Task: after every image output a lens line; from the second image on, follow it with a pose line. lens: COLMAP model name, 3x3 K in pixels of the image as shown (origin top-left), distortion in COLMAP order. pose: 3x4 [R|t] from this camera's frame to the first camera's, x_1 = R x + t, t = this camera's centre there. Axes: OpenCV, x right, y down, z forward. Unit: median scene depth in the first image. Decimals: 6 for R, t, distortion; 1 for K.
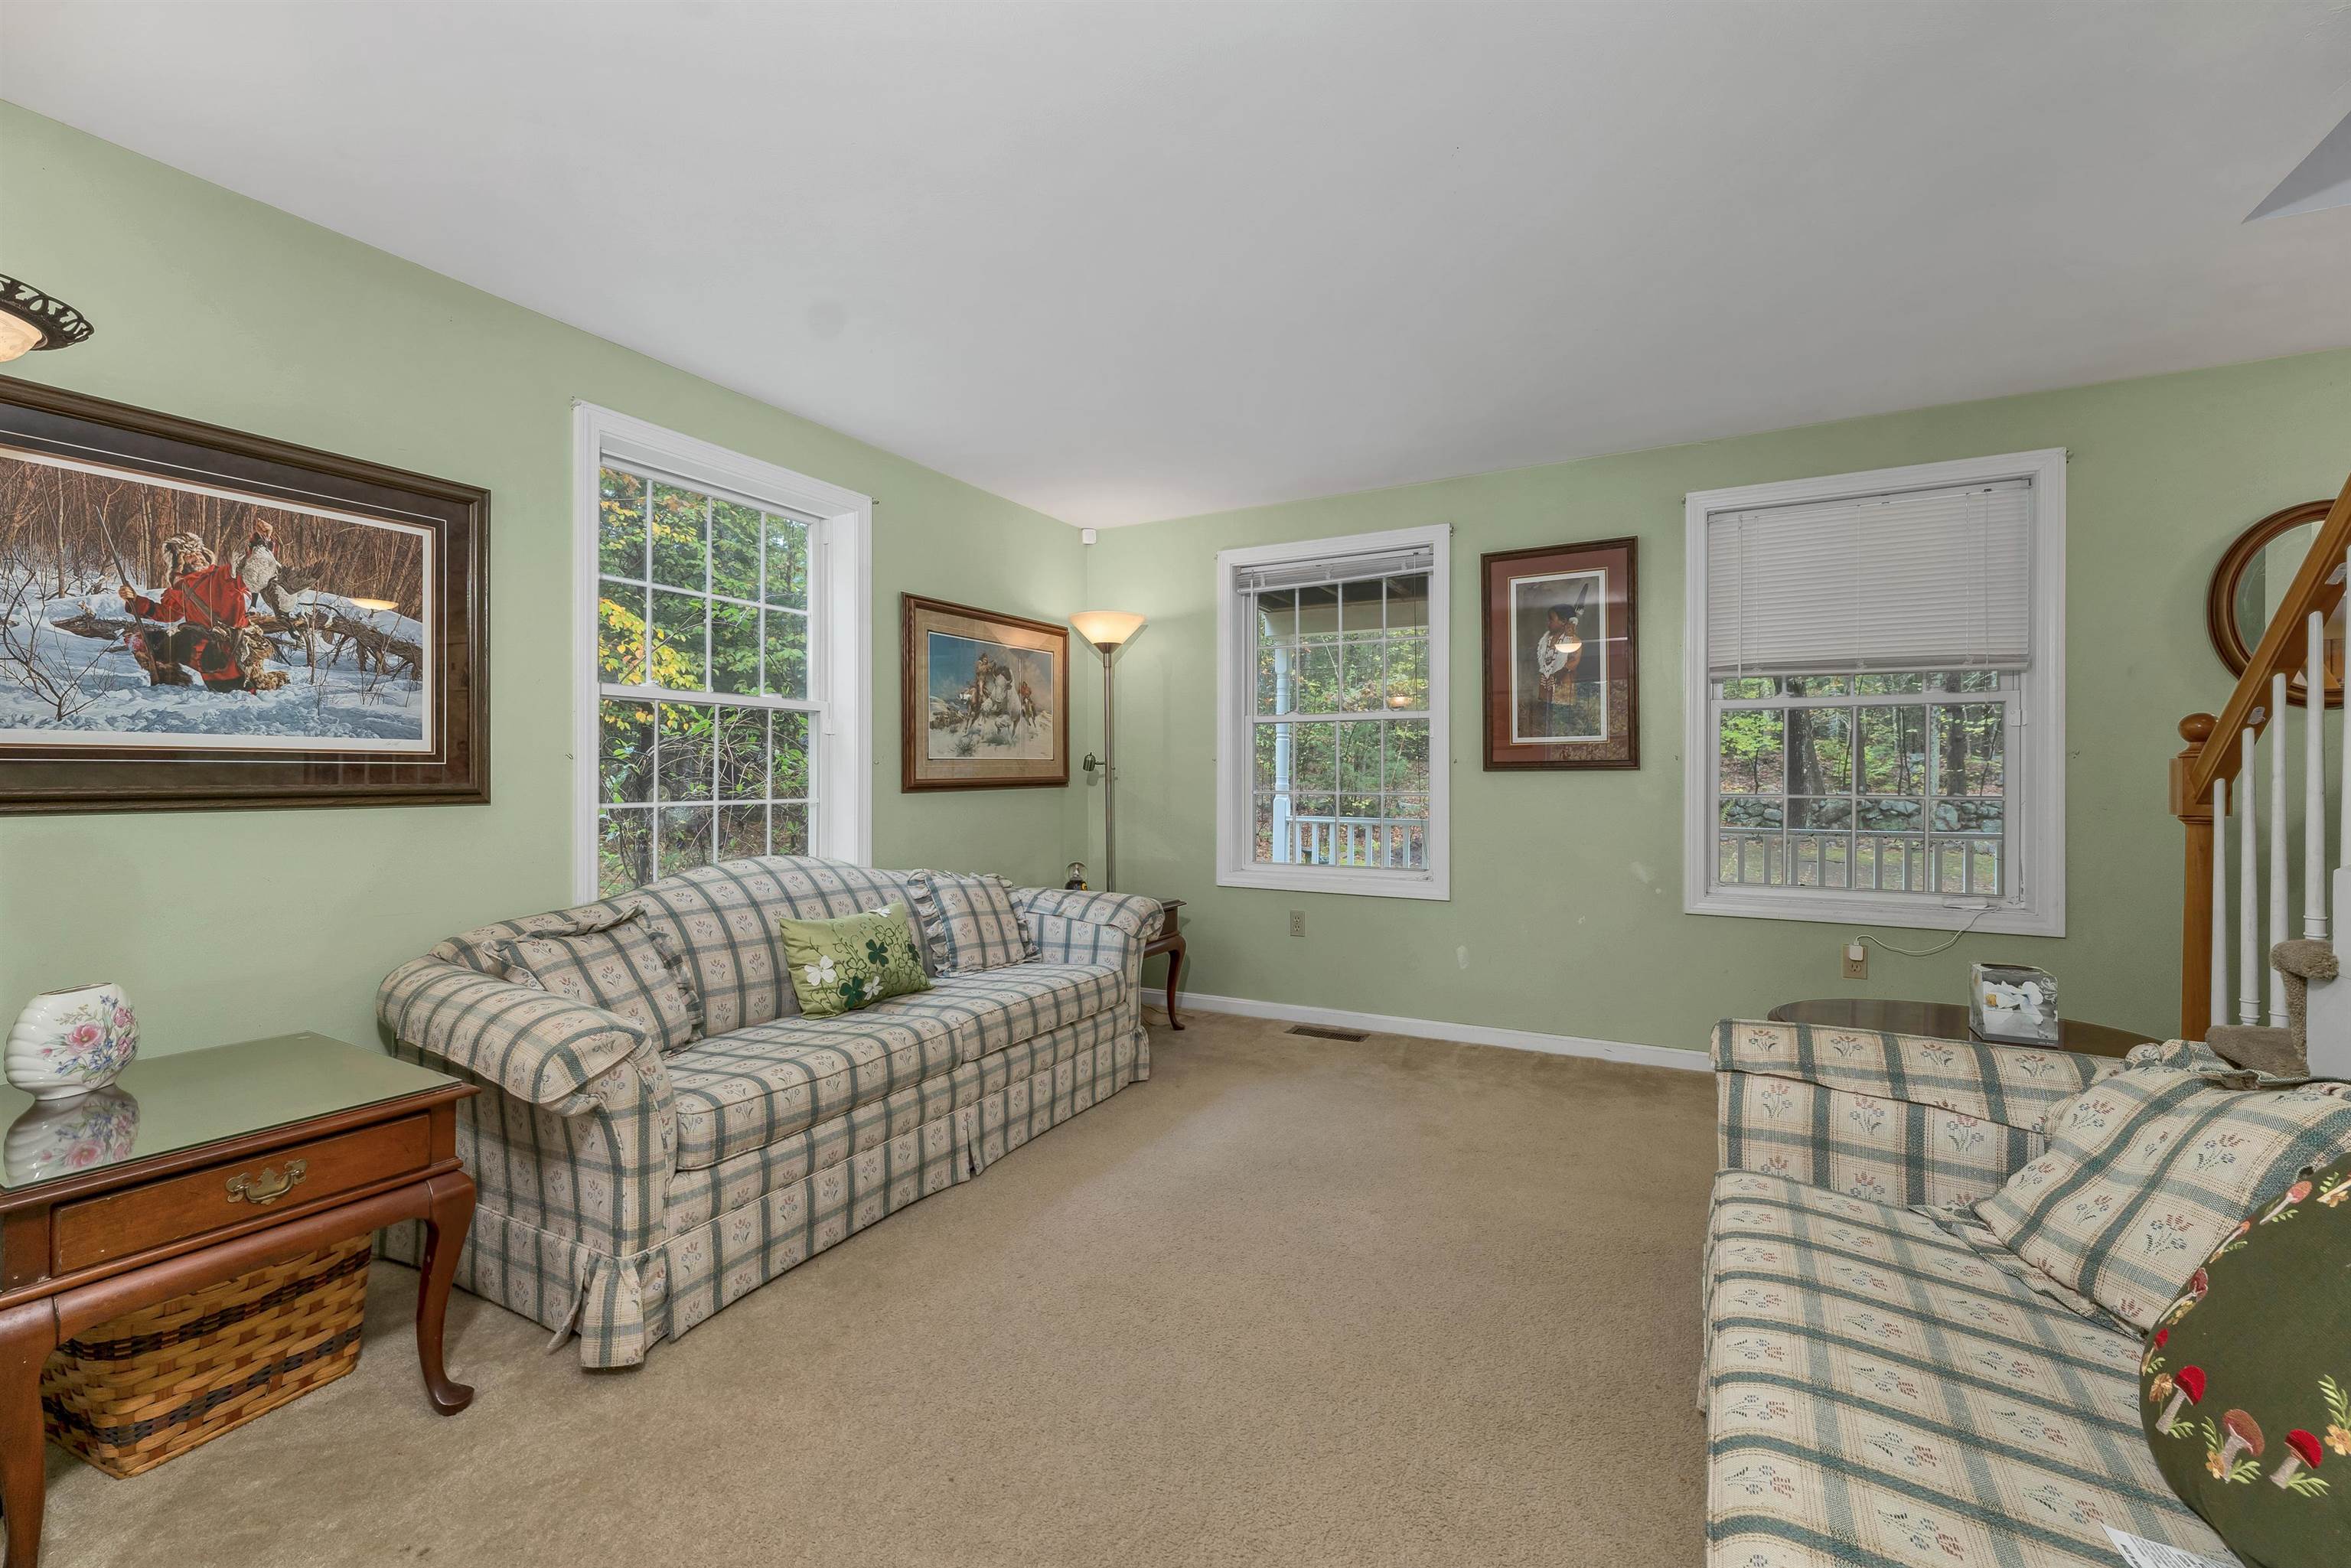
lens RADIAL K [[978.9, 0, 1168.3], [0, 978.9, 774.4], [0, 0, 1]] dist [-0.000726, 0.001824]
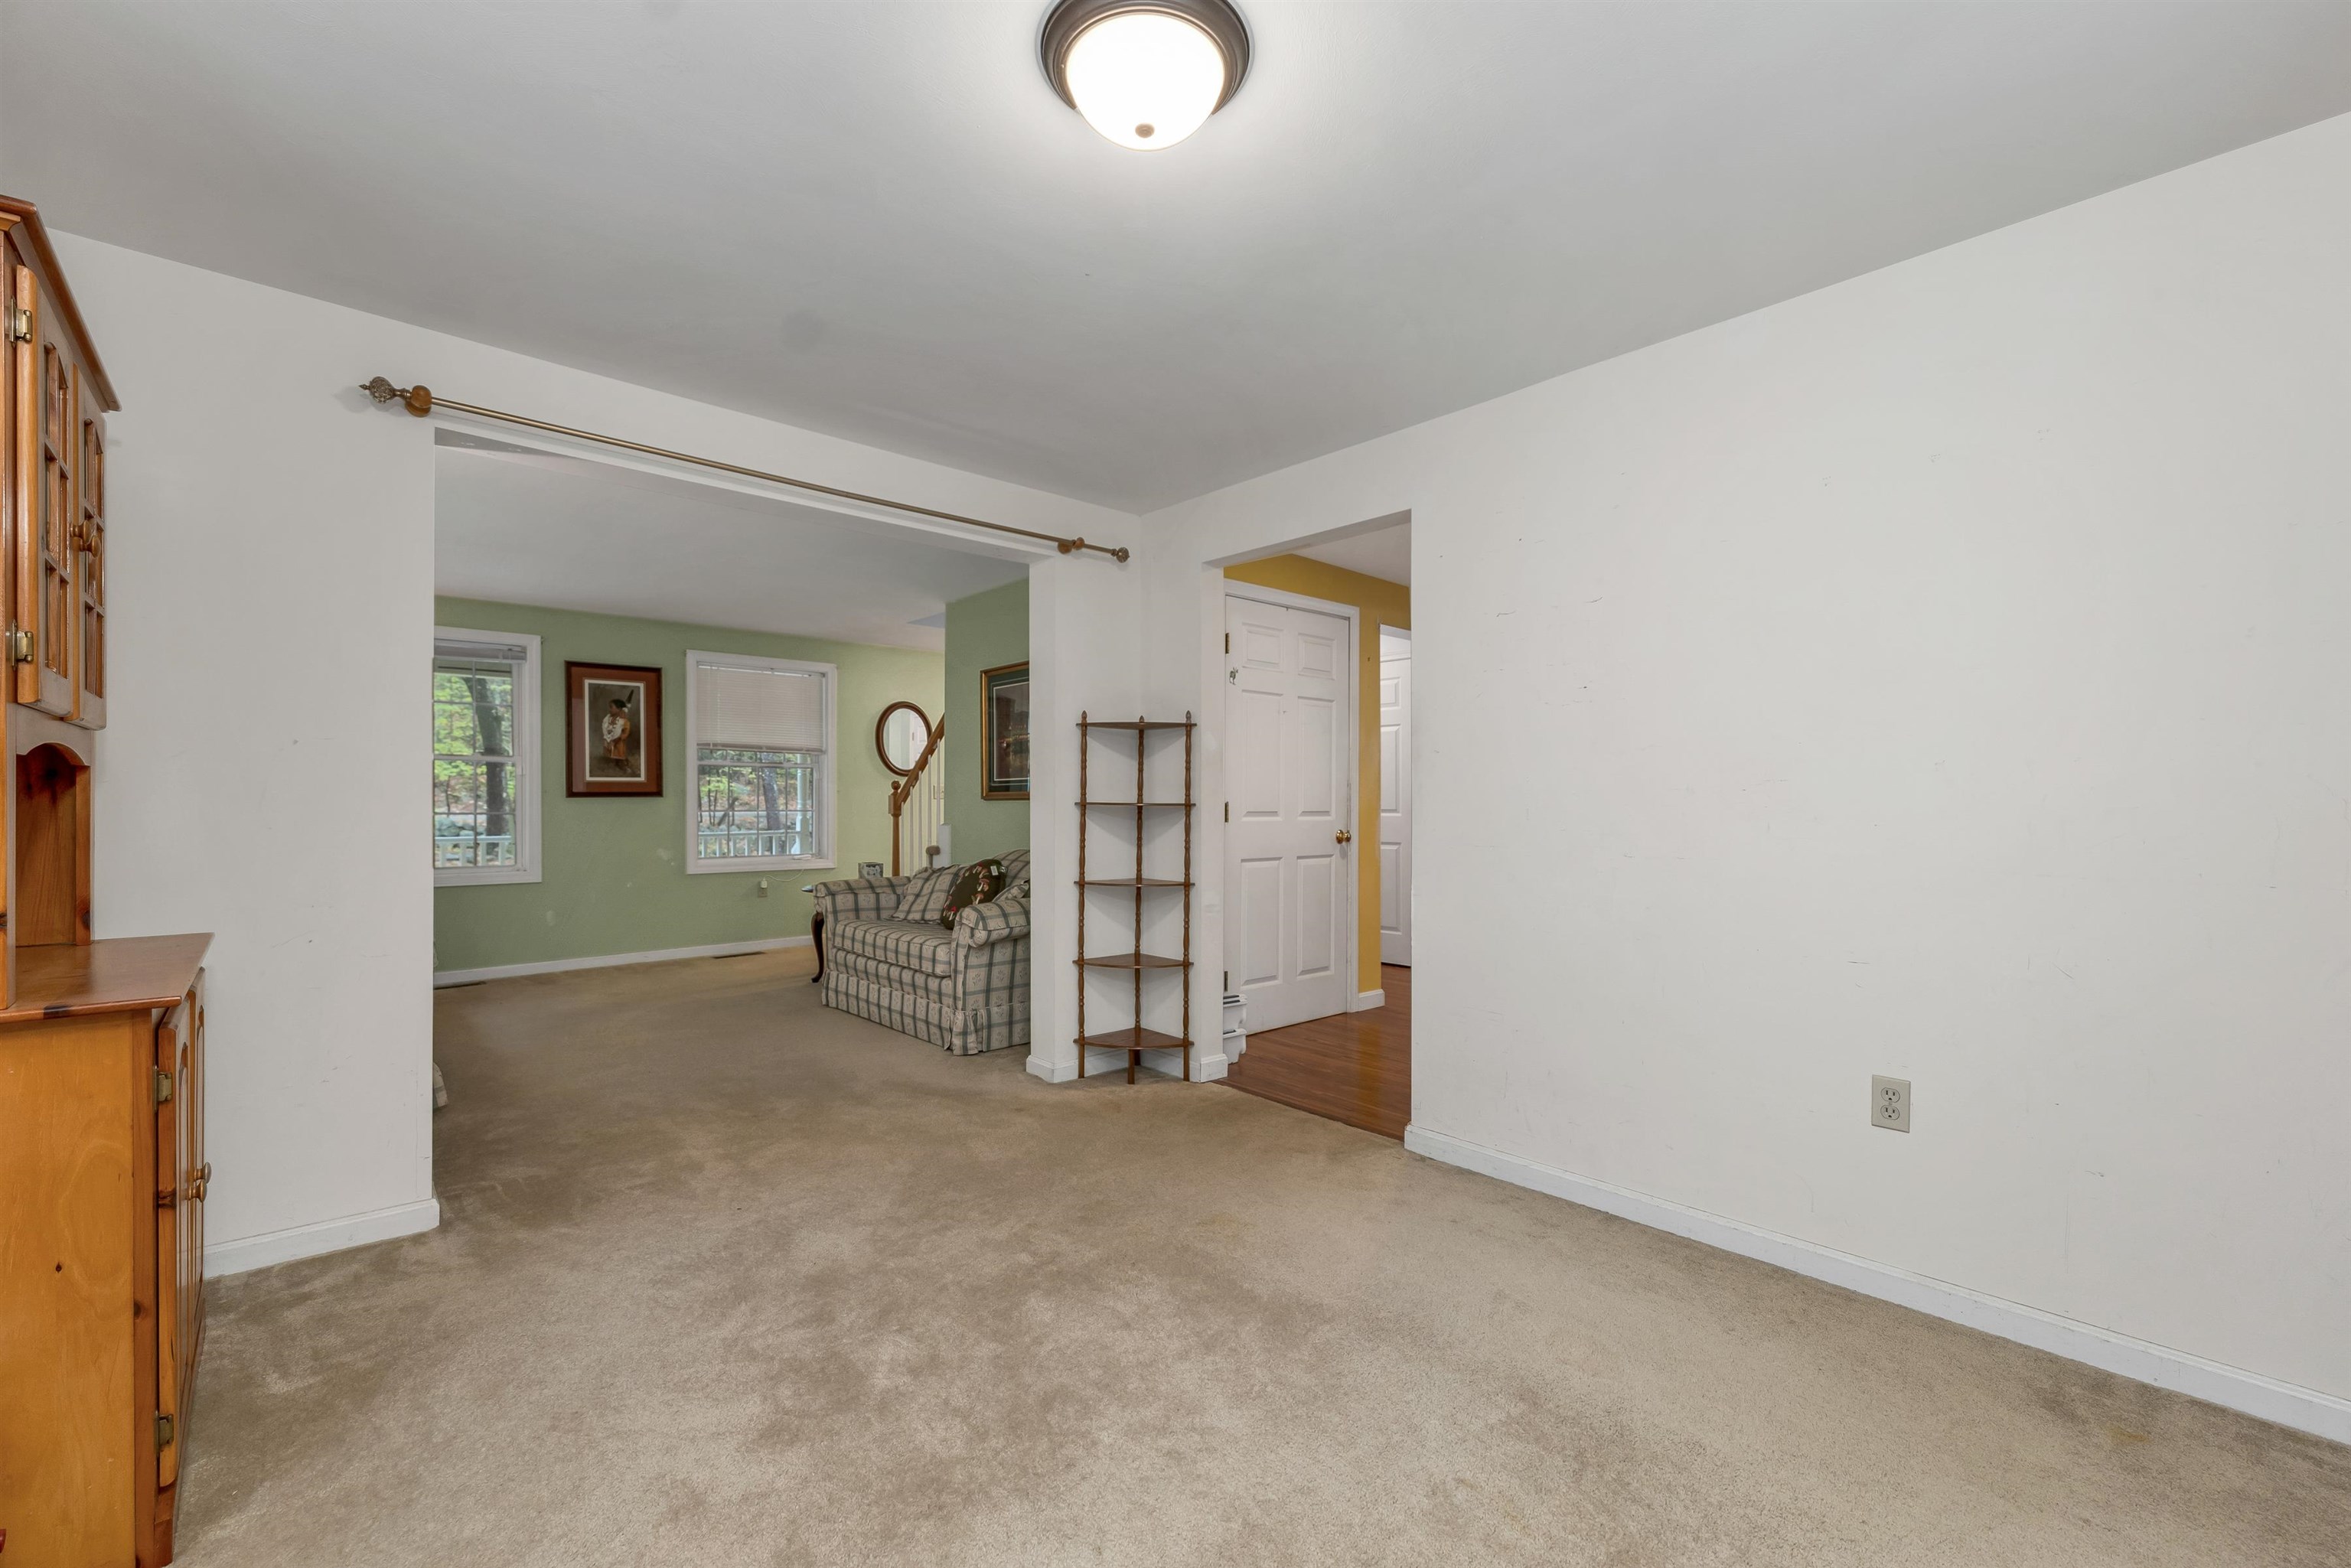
lens RADIAL K [[978.9, 0, 1173.2], [0, 978.9, 803.9], [0, 0, 1]] dist [-0.000726, 0.001824]
pose [[0.321846, -0.004565, 0.946781, -0.926369], [0.001396, 0.999990, 0.004347, 0.001278], [-0.946791, -0.000077, 0.321849, -0.473684]]
